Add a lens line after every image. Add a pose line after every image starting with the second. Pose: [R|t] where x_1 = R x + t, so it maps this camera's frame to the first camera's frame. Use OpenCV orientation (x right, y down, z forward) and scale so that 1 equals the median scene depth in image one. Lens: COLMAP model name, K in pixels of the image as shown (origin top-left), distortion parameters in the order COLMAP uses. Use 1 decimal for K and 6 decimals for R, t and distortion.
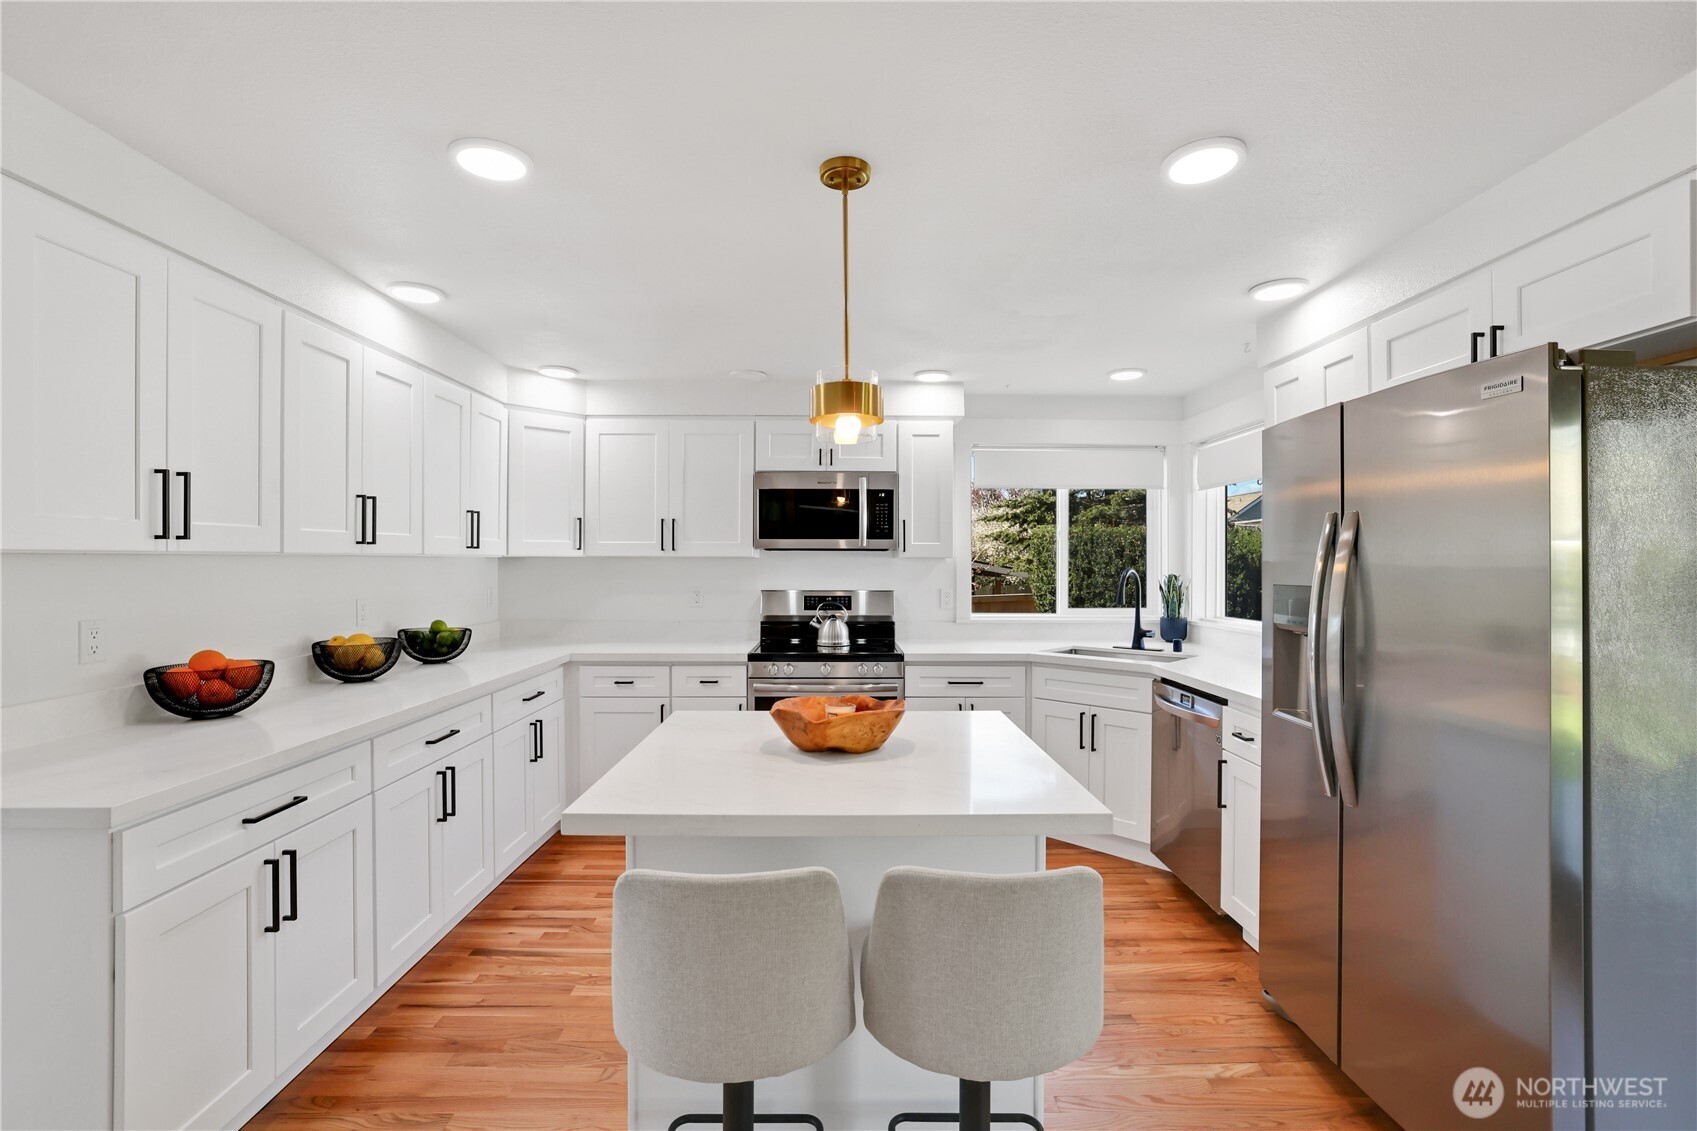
lens RADIAL K [[753.5, 0, 846.5], [0, 753.5, 560.9], [0, 0, 1]] dist [-0.031889, 0.000438]
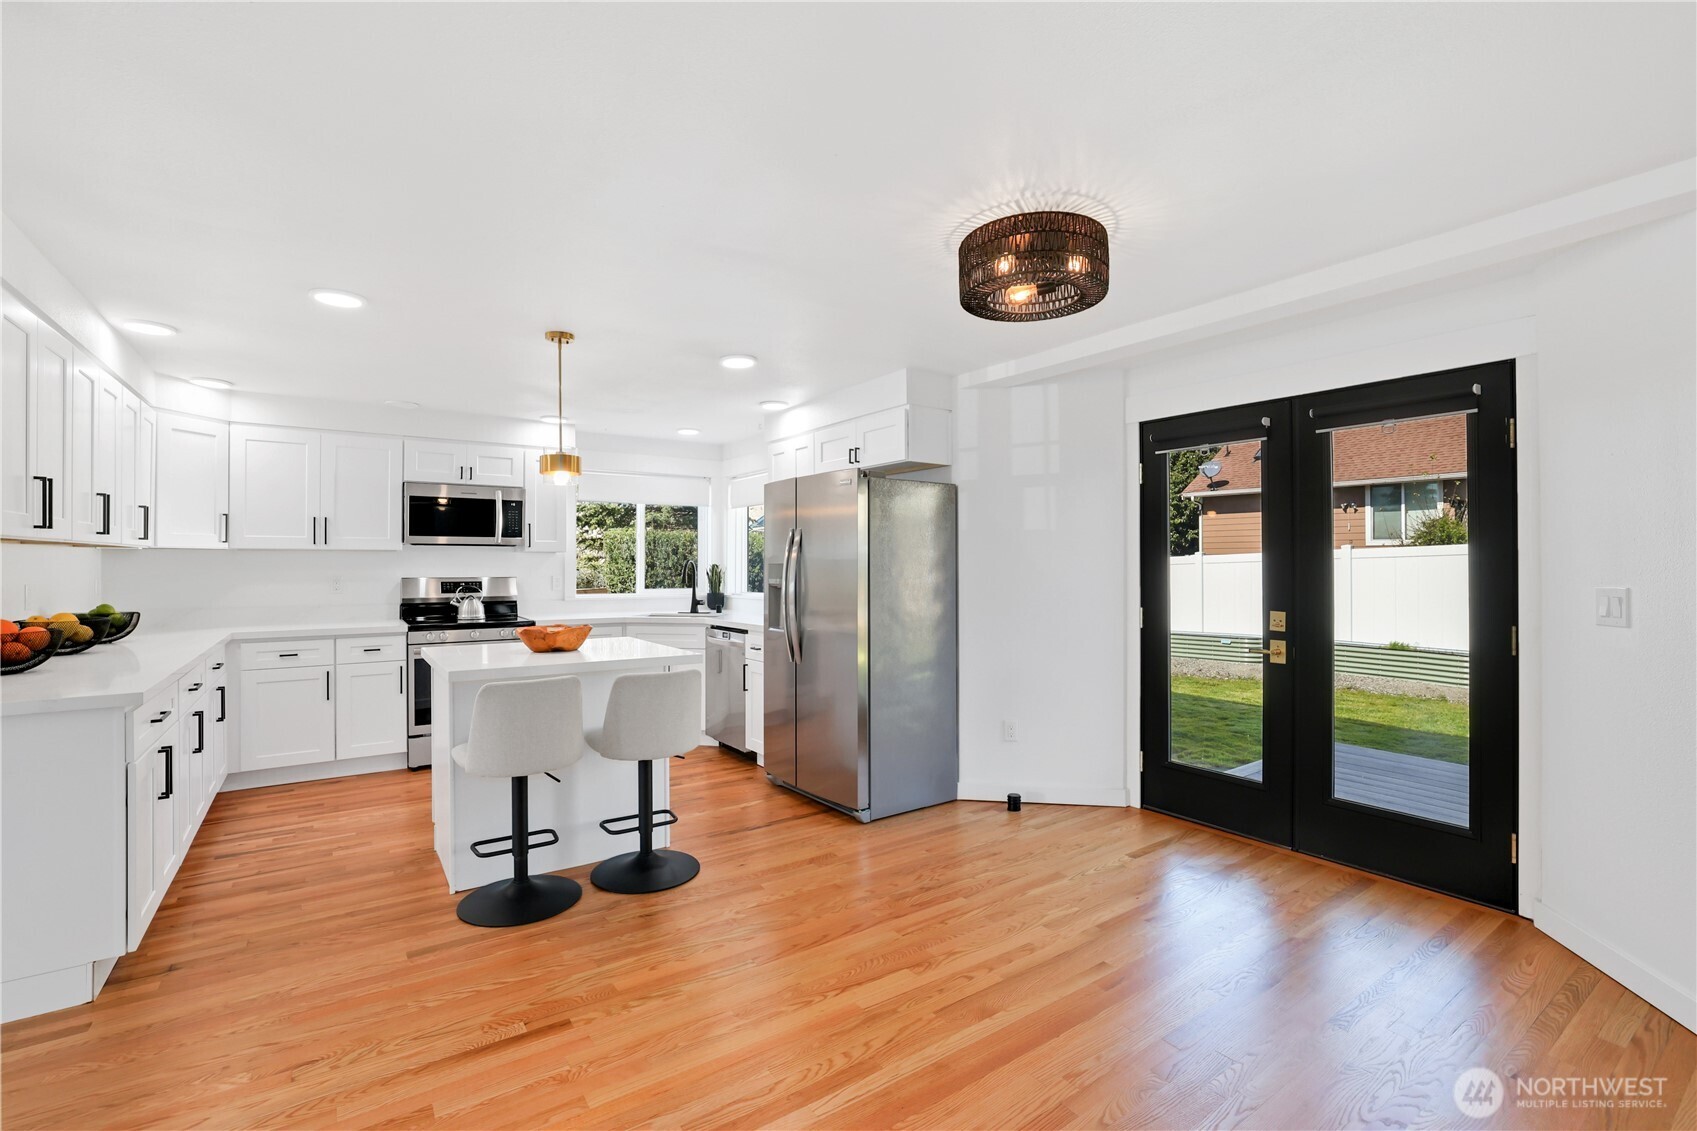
lens RADIAL K [[753.5, 0, 846.5], [0, 753.5, 560.9], [0, 0, 1]] dist [-0.031889, 0.000438]
pose [[0.826139, 0.000769, 0.563467, -0.211879], [0.000380, 0.999998, -0.001923, 0.015178], [-0.563467, 0.001803, 0.826137, -0.425732]]
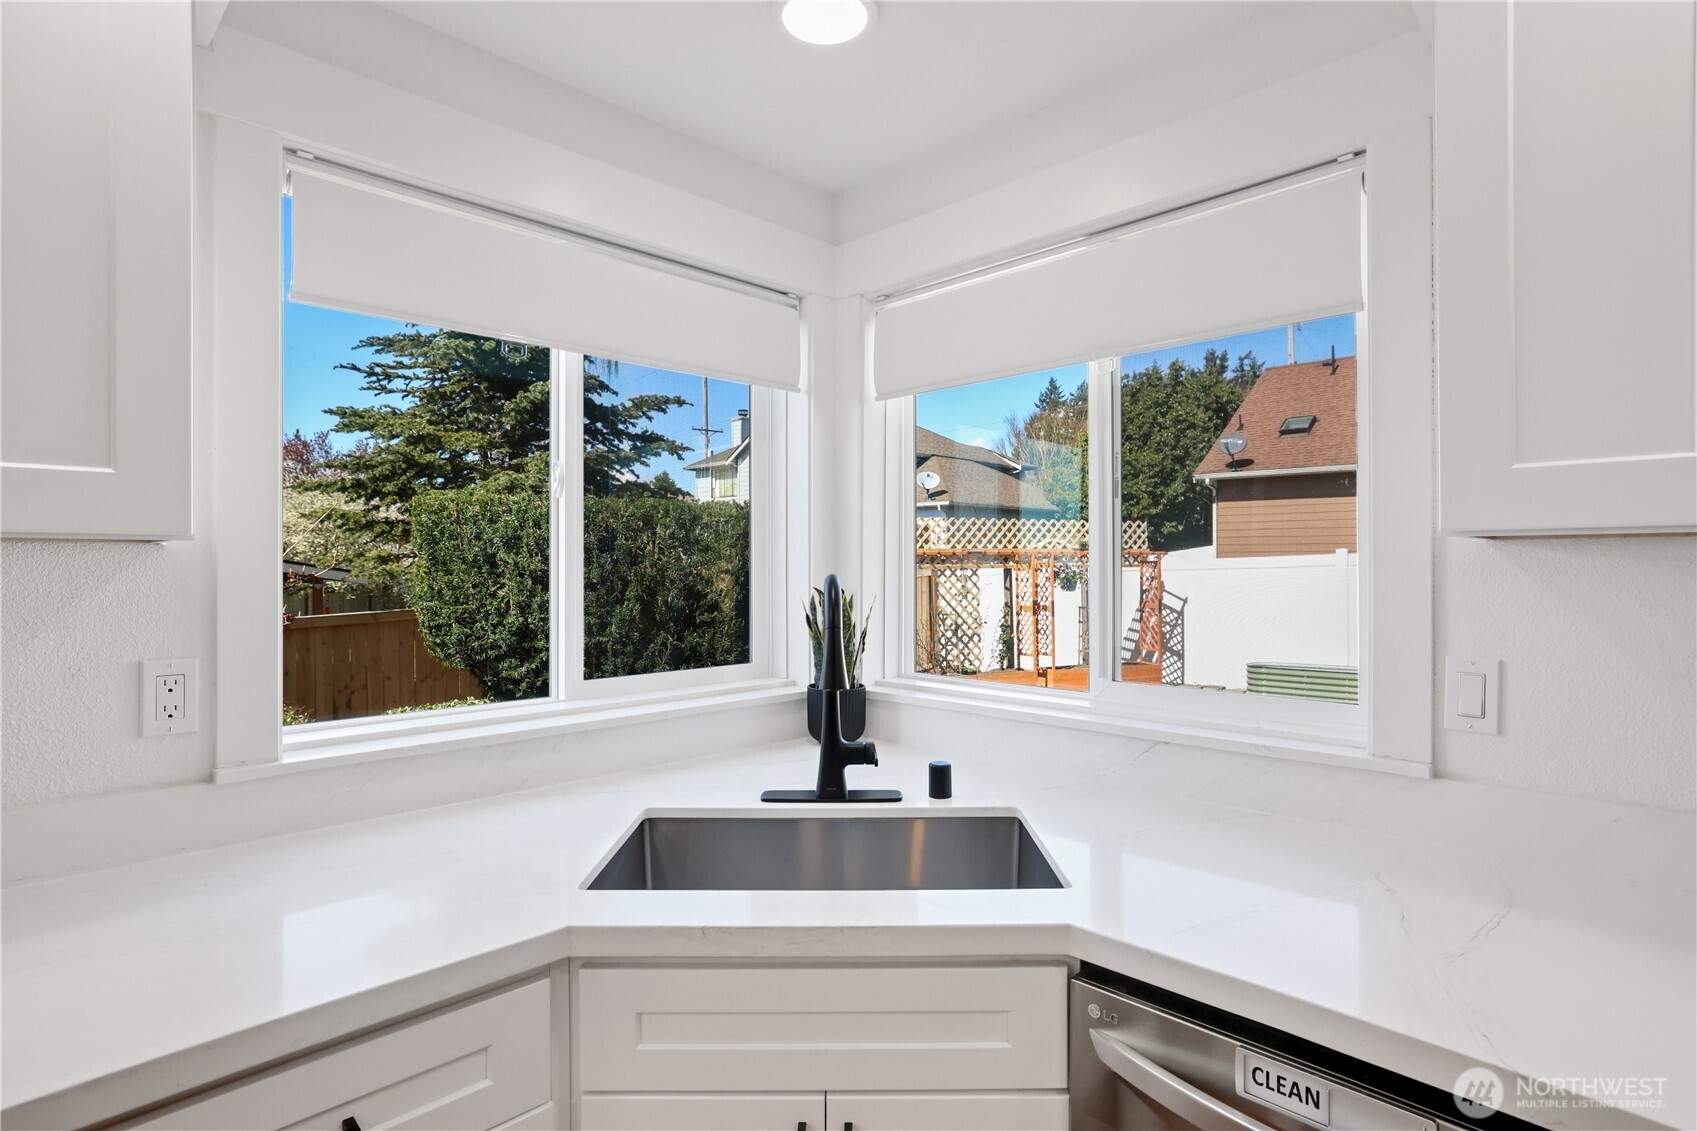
lens RADIAL K [[847.2, 0, 848.5], [0, 847.2, 565.5], [0, 0, 1]] dist [-0.023574, 0.000312]
pose [[0.718855, -0.004815, 0.695143, 0.109906], [0.000167, 0.999977, 0.006754, 0.002791], [-0.695160, -0.004739, 0.718840, 0.688679]]
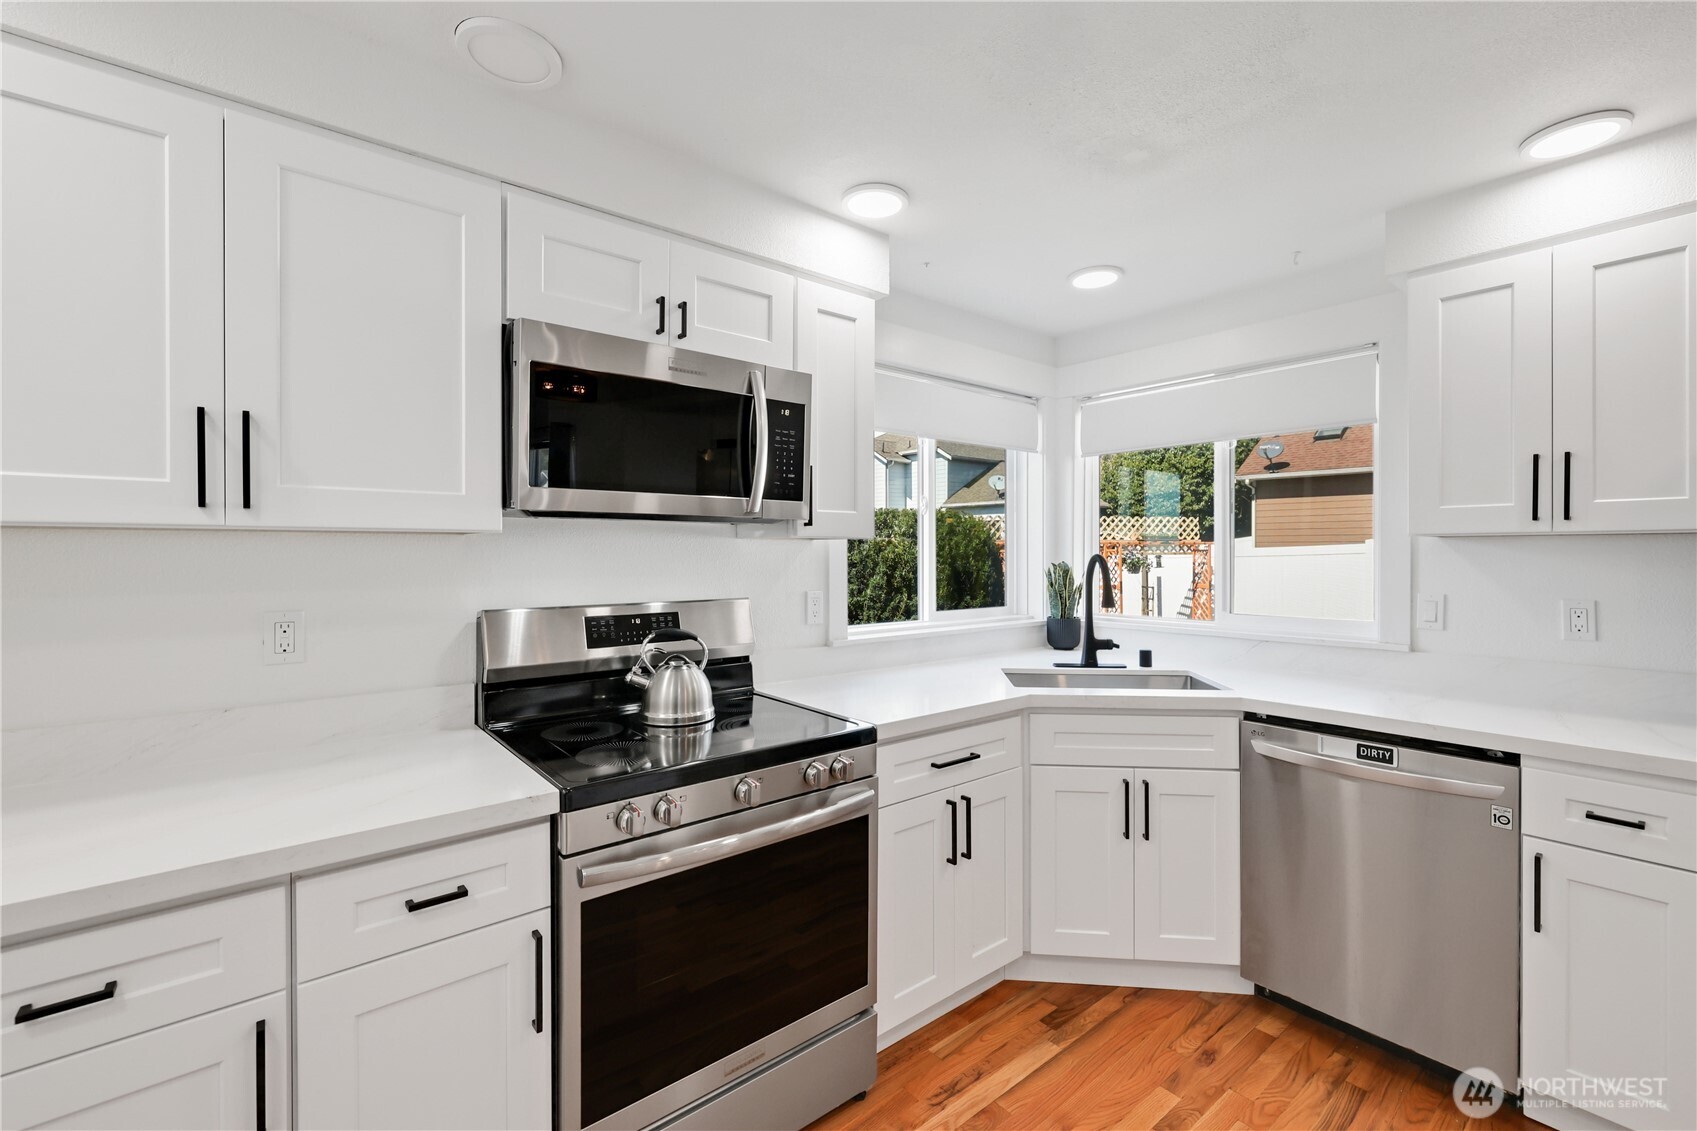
lens RADIAL K [[727.7, 0, 849.8], [0, 727.7, 557.3], [0, 0, 1]] dist [0.008833, -0.000074]
pose [[0.778264, -0.007346, 0.627894, -0.227275], [0.000360, 0.999937, 0.011253, 0.004415], [-0.627937, -0.008532, 0.778218, 0.588590]]
